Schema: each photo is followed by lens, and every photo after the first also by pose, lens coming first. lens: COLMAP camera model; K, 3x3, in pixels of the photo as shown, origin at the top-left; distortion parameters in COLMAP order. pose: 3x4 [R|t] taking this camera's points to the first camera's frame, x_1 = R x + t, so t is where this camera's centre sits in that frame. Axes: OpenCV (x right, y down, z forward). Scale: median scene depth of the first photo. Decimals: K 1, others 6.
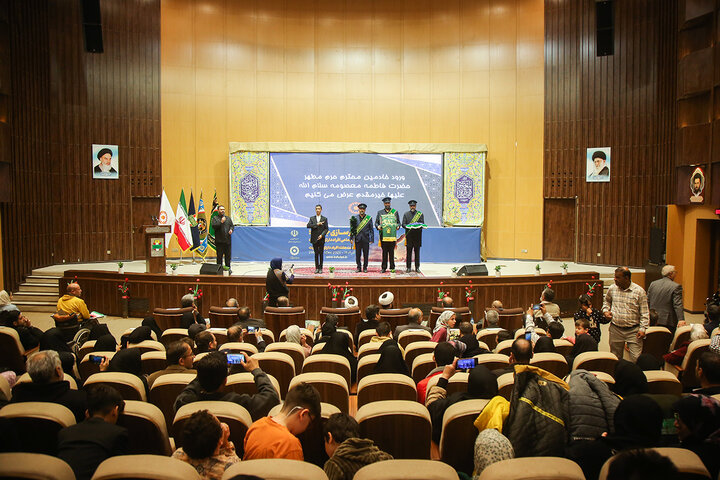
lens RADIAL K [[532.4, 0, 372.8], [0, 532.4, 238.6], [0, 0, 1]] dist [-0.081403, 0.059016]
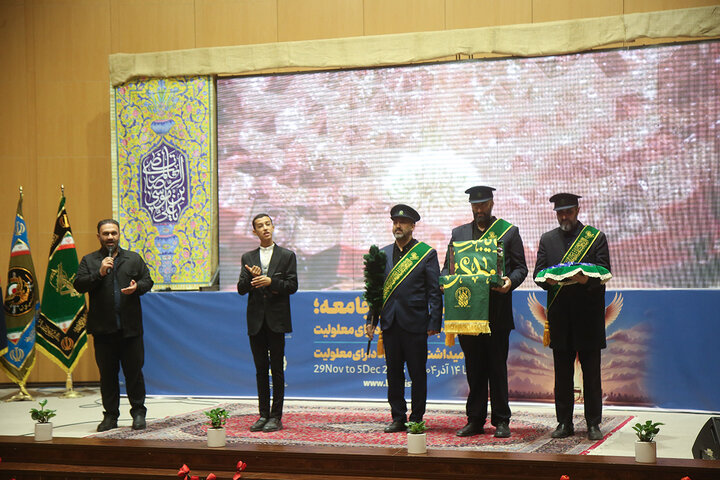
lens RADIAL K [[1279.6, 0, 364.4], [0, 1279.6, 240.5], [0, 0, 1]] dist [0.225911, 0.000000]
pose [[0.944279, -0.023412, -0.328313, 0.189343], [-0.005698, 0.996155, -0.087424, 0.017680], [0.329097, 0.084423, 0.940515, 0.277870]]
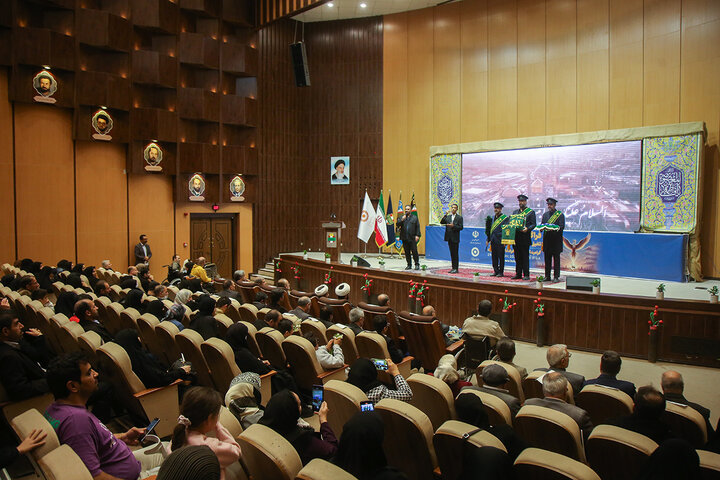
lens RADIAL K [[532.4, 0, 353.8], [0, 532.4, 237.8], [0, 0, 1]] dist [-0.081403, 0.059016]
pose [[0.693112, 0.037619, -0.719847, 0.439903], [-0.050288, 0.998728, 0.003773, 0.004542], [0.719073, 0.033585, 0.694122, 0.171911]]
